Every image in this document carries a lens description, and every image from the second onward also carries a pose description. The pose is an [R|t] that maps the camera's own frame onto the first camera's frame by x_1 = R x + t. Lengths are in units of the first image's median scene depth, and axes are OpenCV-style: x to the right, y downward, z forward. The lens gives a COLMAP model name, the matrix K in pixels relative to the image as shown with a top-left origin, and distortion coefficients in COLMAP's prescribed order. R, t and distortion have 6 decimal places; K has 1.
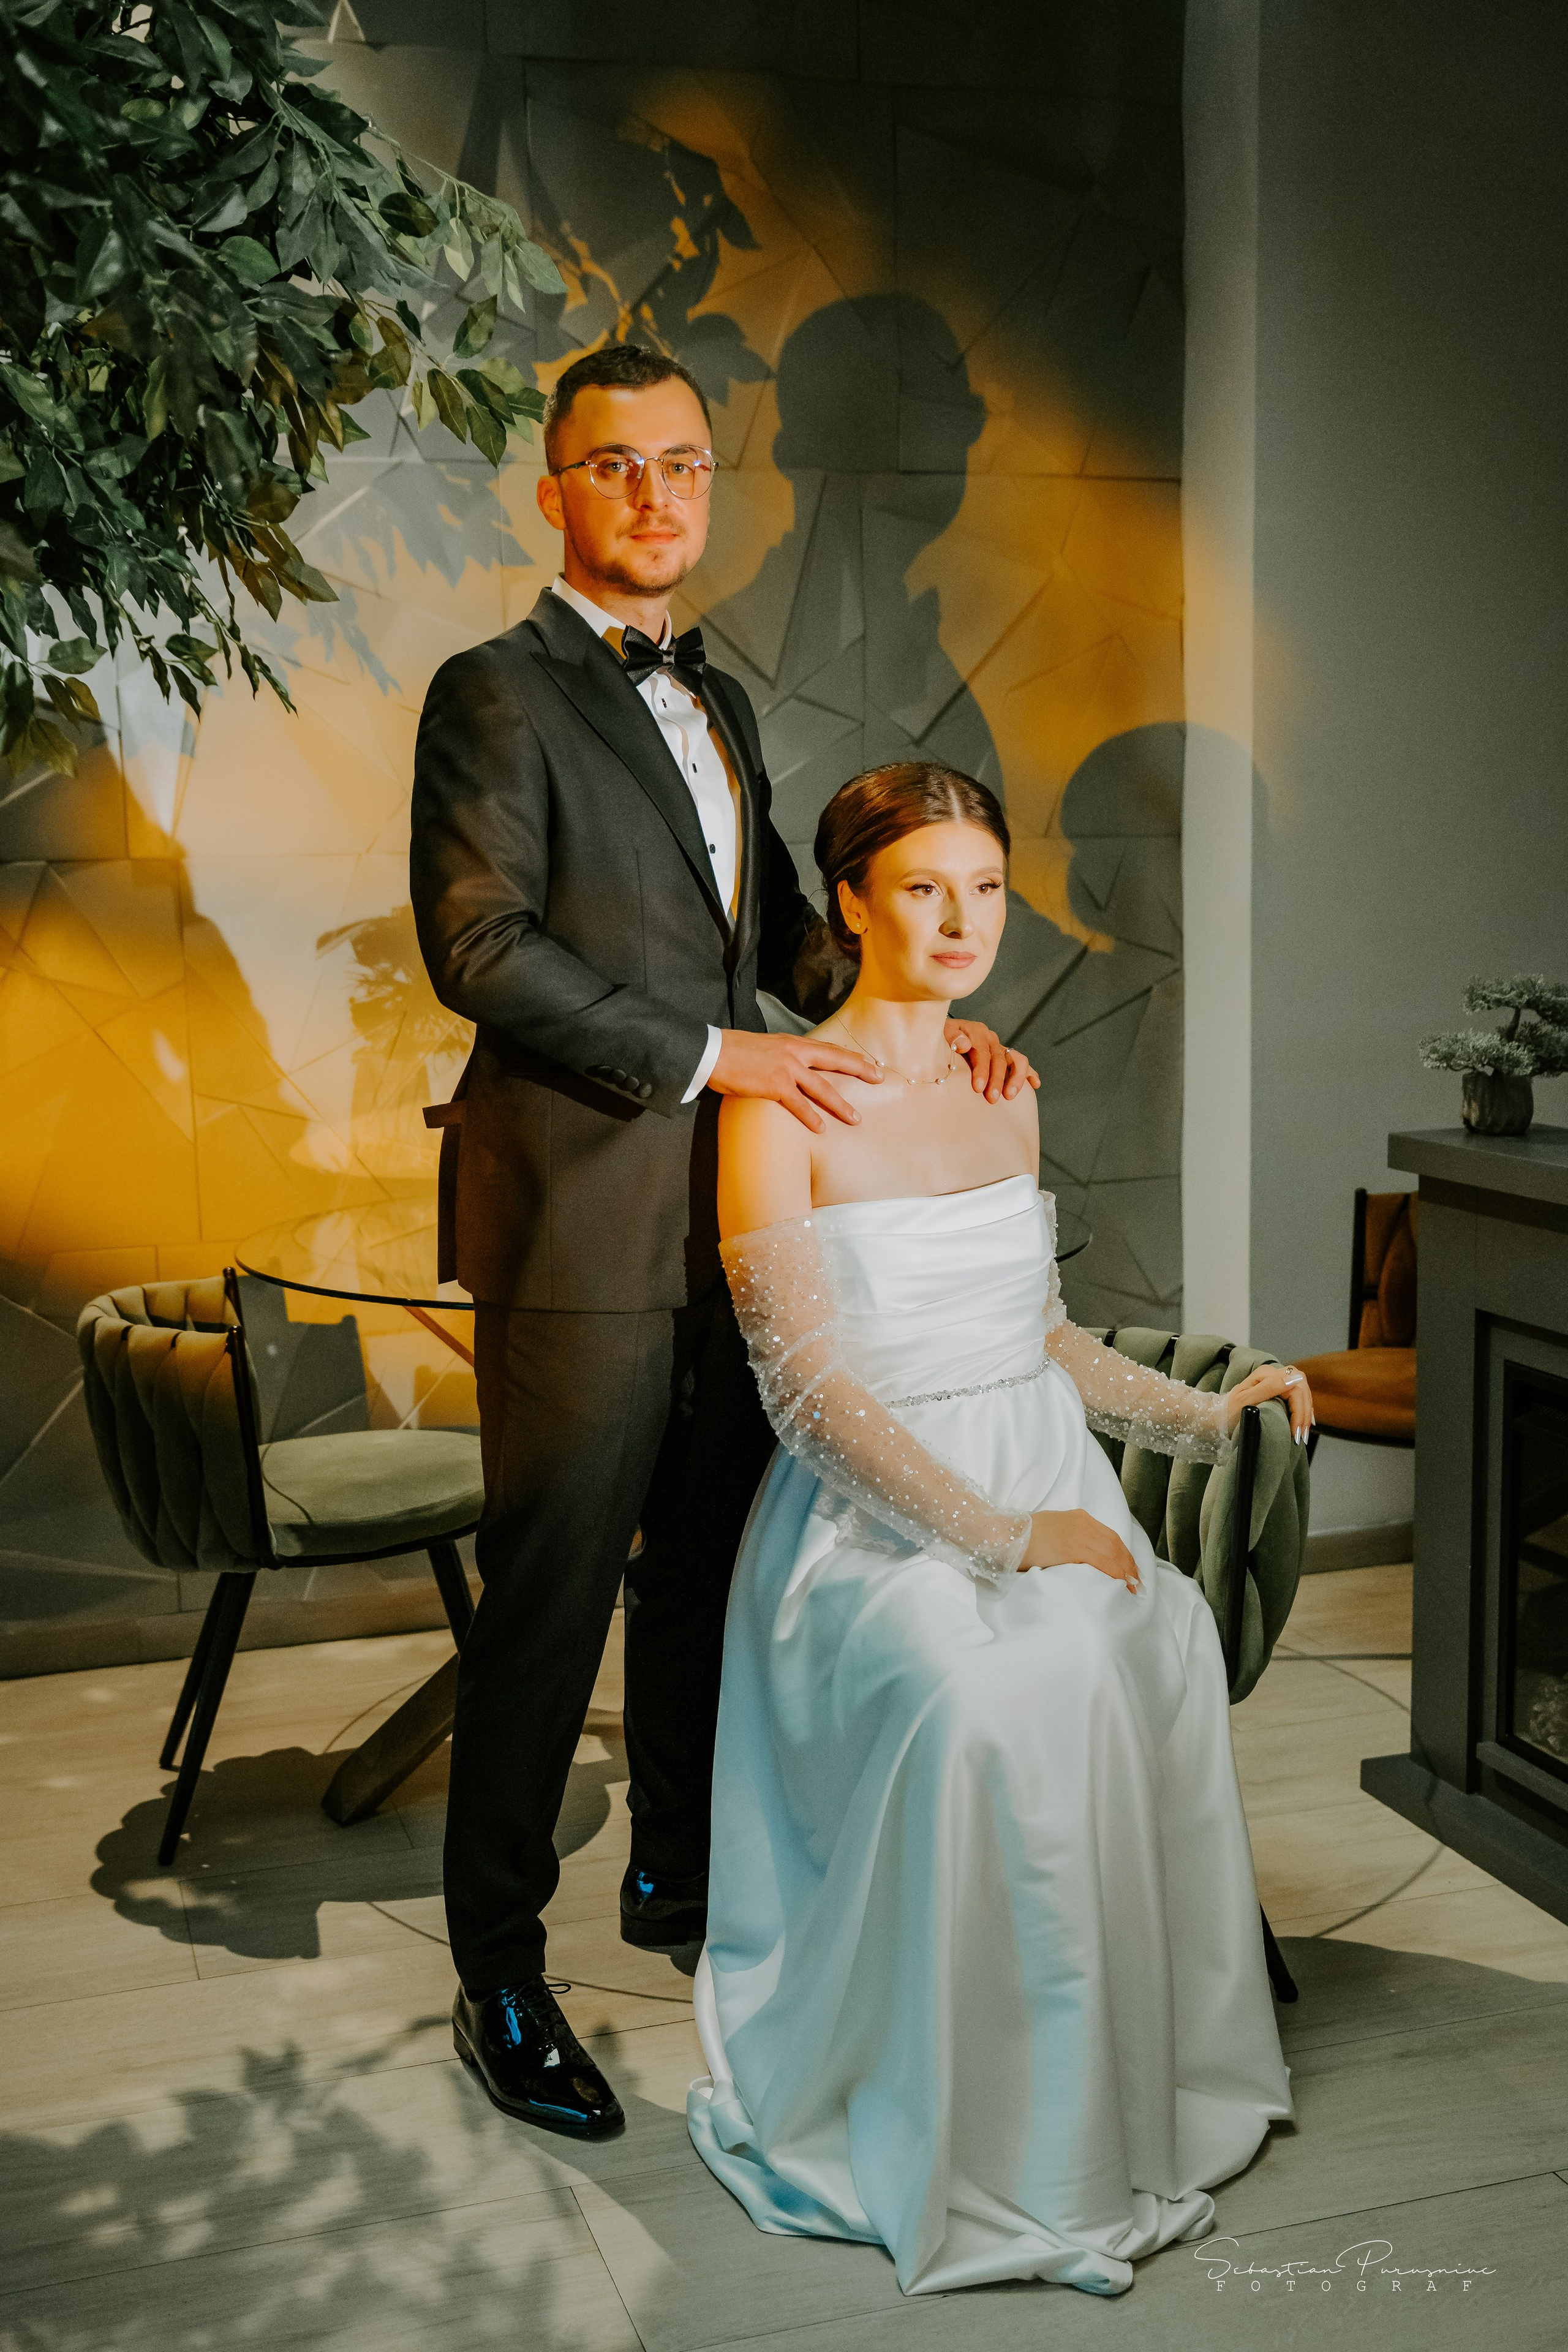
lens RADIAL K [[2611.2, 0, 788.8], [0, 2611.2, 1179.8], [0, 0, 1]] dist [-0.019057, 0.000000]
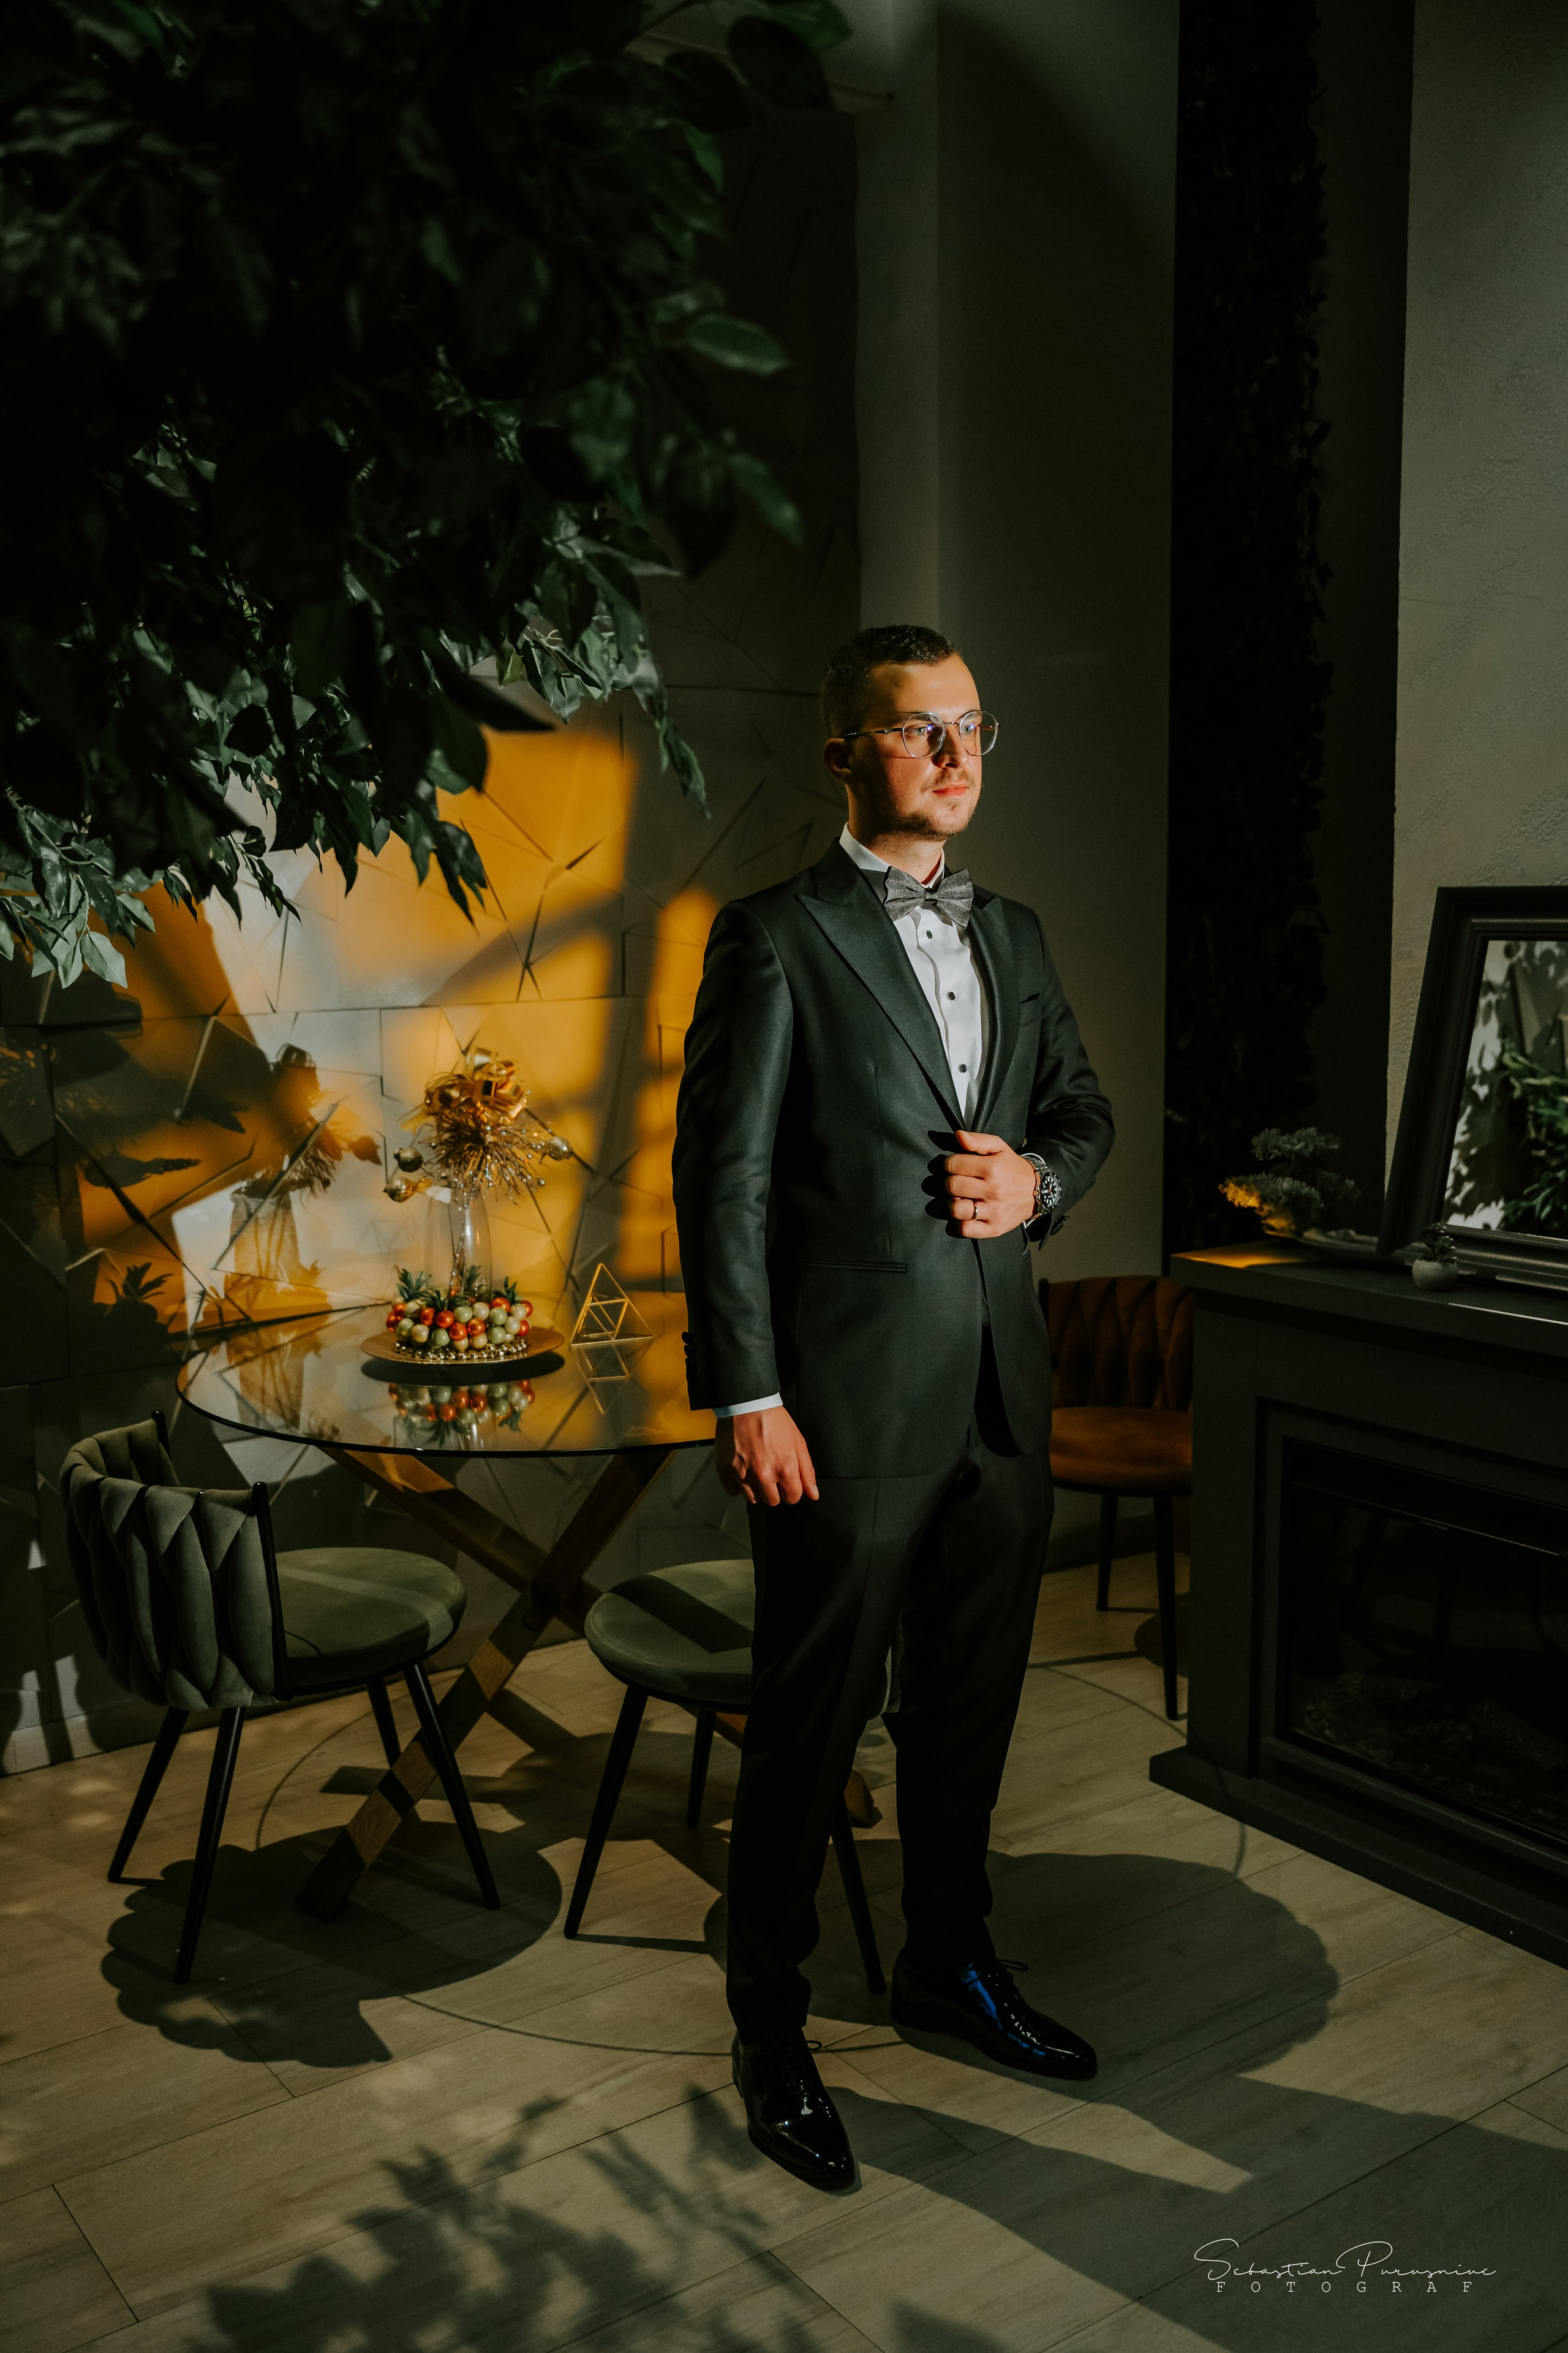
lens RADIAL K [[2164.4, 0, 761.6], [0, 2164.4, 1165.6], [0, 0, 1]] dist [-0.031365, 0.000000]
pose [[0.952869, -0.028611, 0.302031, -0.276767], [0.032084, 0.999464, -0.006542, -0.061999], [-0.301682, 0.015925, 0.953276, 0.078841]]
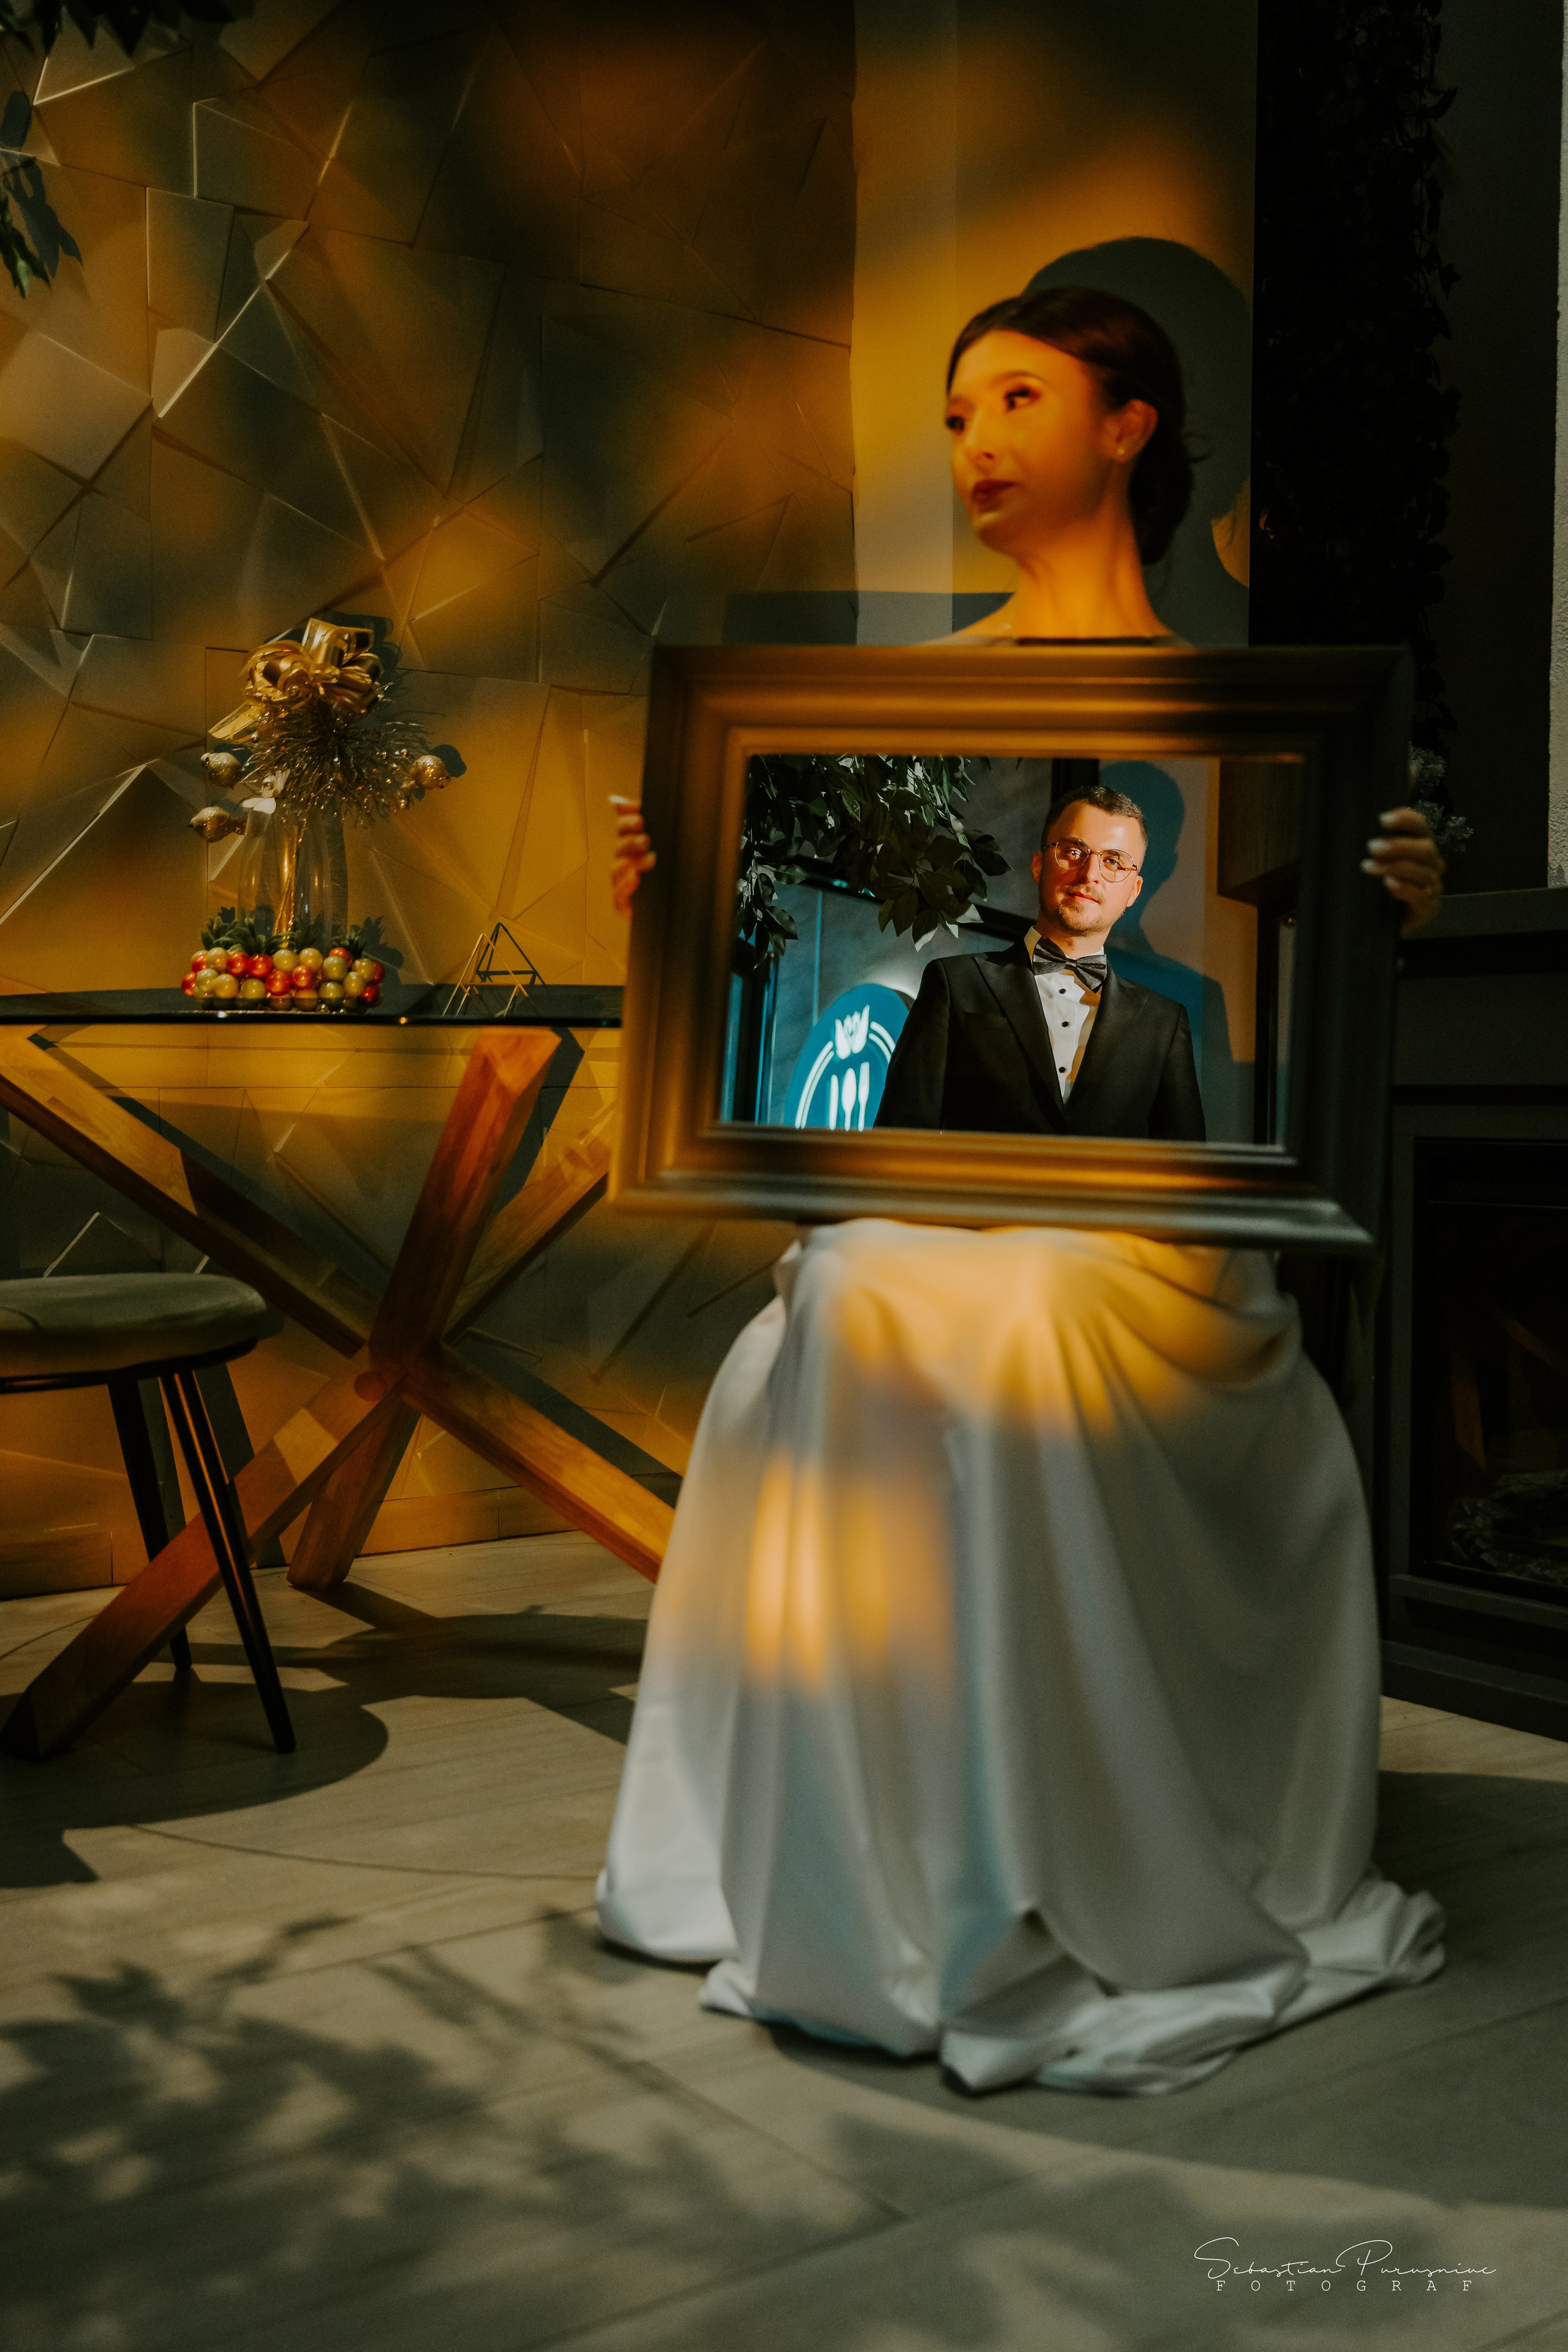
lens RADIAL K [[2540.7, 0, 799.1], [0, 2540.7, 1177.8], [0, 0, 1]] dist [0.022204, 0.000000]
pose [[0.949369, 0.013062, 0.313893, -0.207397], [0.019715, 0.994689, -0.101020, 0.167973], [-0.313545, 0.102093, 0.944069, 0.230712]]
